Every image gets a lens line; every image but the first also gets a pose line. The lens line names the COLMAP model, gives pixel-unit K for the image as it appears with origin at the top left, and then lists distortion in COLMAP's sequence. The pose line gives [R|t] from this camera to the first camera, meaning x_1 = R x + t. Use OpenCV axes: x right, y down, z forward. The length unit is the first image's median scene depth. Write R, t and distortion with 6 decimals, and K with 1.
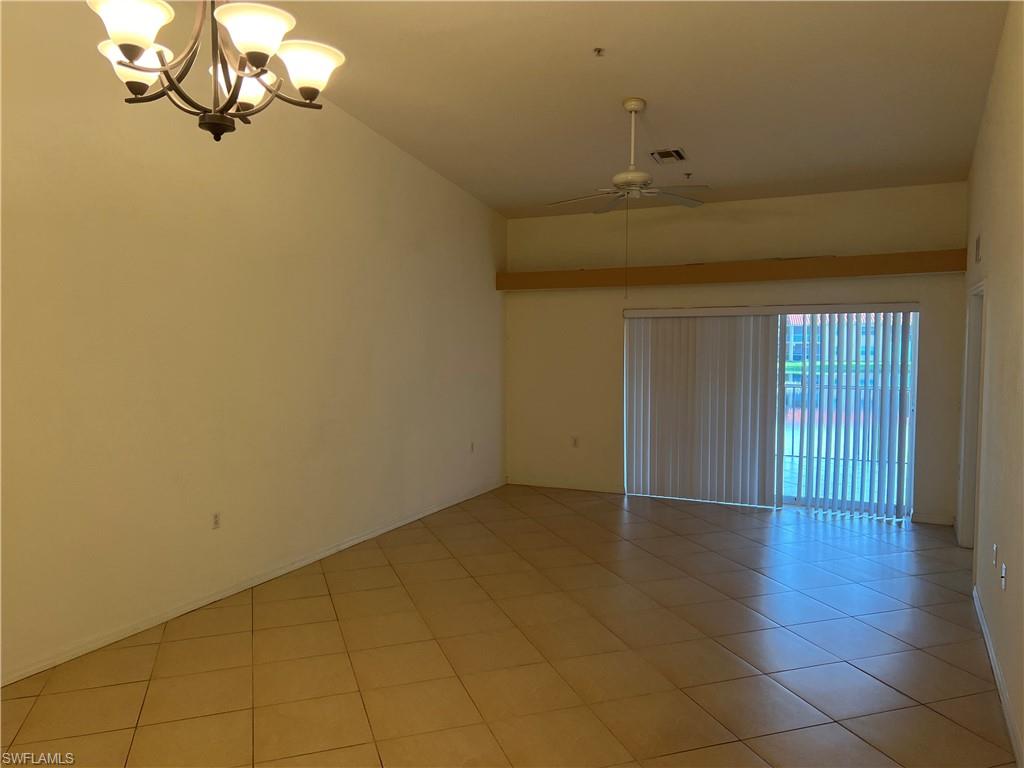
lens RADIAL K [[770.6, 0, 512.0], [0, 770.6, 384.0], [0, 0, 1]] dist [-0.006558, -0.002772]
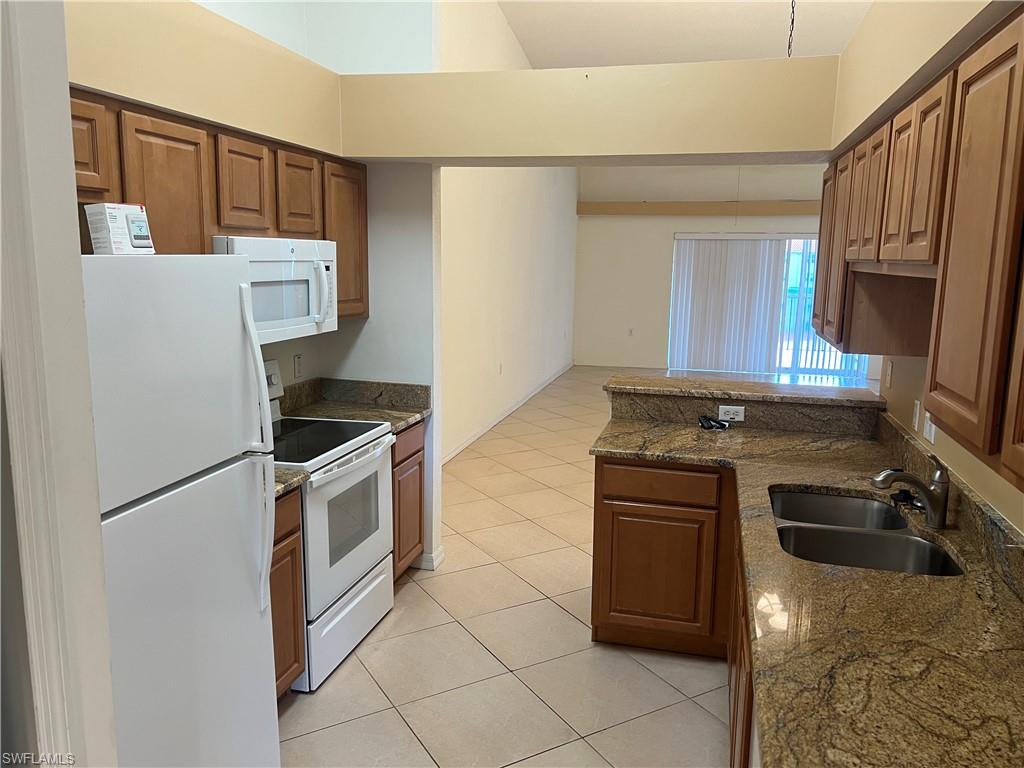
lens RADIAL K [[770.6, 0, 512.0], [0, 770.6, 384.0], [0, 0, 1]] dist [-0.006558, -0.002772]
pose [[0.999647, 0.026051, -0.005212, -0.131163], [-0.025399, 0.994653, 0.100105, 0.041062], [0.007792, -0.099937, 0.994963, -0.396557]]
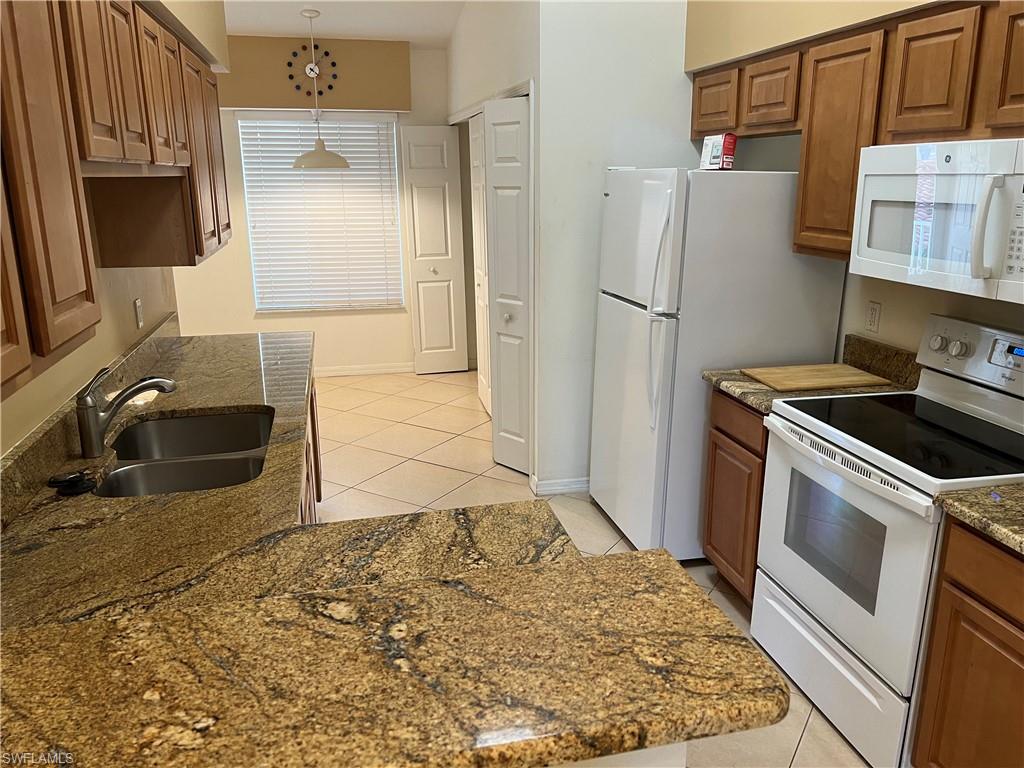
lens RADIAL K [[770.6, 0, 512.0], [0, 770.6, 384.0], [0, 0, 1]] dist [-0.006558, -0.002772]
pose [[-0.889499, 0.129814, -0.438110, 0.487362], [-0.019546, 0.947109, 0.320317, -0.102957], [0.456519, 0.293485, -0.839915, 2.041796]]
